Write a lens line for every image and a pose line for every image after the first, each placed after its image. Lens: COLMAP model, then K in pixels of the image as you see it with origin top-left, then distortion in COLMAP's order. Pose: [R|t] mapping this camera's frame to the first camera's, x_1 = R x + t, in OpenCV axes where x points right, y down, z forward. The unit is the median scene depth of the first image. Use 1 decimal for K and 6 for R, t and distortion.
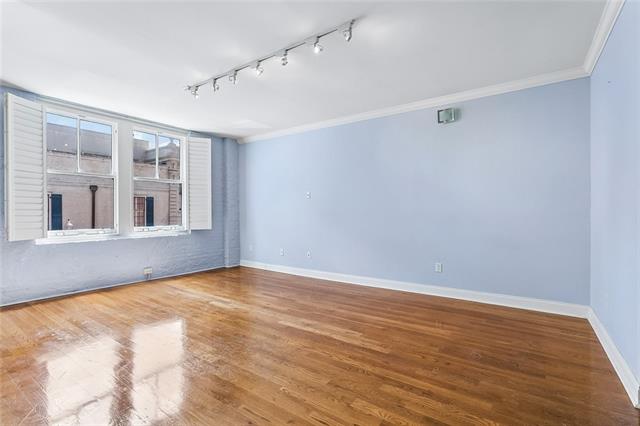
lens RADIAL K [[309.2, 0, 316.5], [0, 309.2, 215.2], [0, 0, 1]] dist [0.002426, 0.000655]
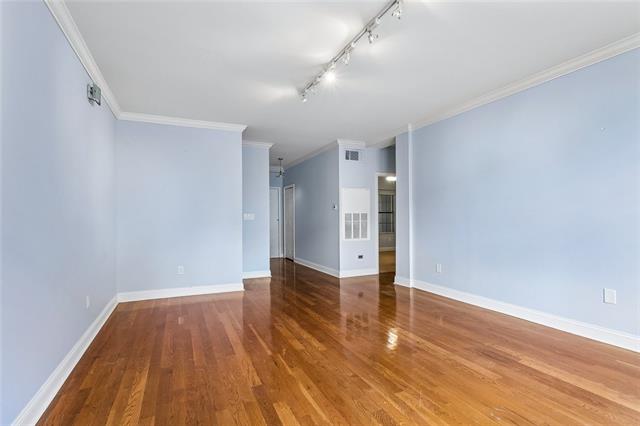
lens RADIAL K [[309.2, 0, 316.5], [0, 309.2, 215.2], [0, 0, 1]] dist [0.002426, 0.000655]
pose [[-0.861385, 0.012785, 0.507791, -0.338846], [0.014467, 0.999895, -0.000634, -0.014215], [-0.507746, 0.006800, -0.861480, 1.097358]]
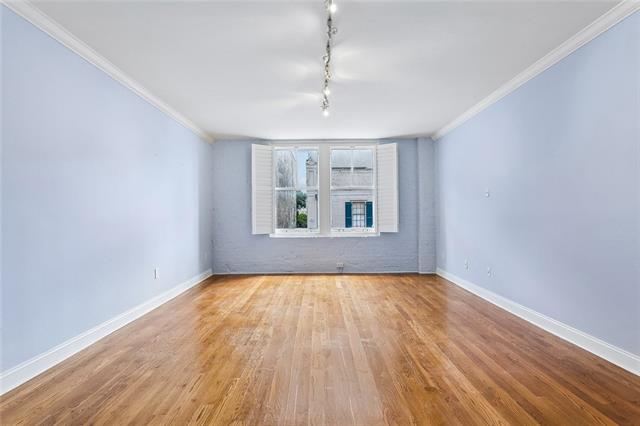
lens RADIAL K [[309.2, 0, 316.5], [0, 309.2, 215.2], [0, 0, 1]] dist [0.002426, 0.000655]
pose [[0.575976, -0.001959, -0.817464, 0.373259], [-0.001822, 0.999992, -0.003681, -0.007349], [0.817464, 0.003609, 0.575968, 0.233352]]
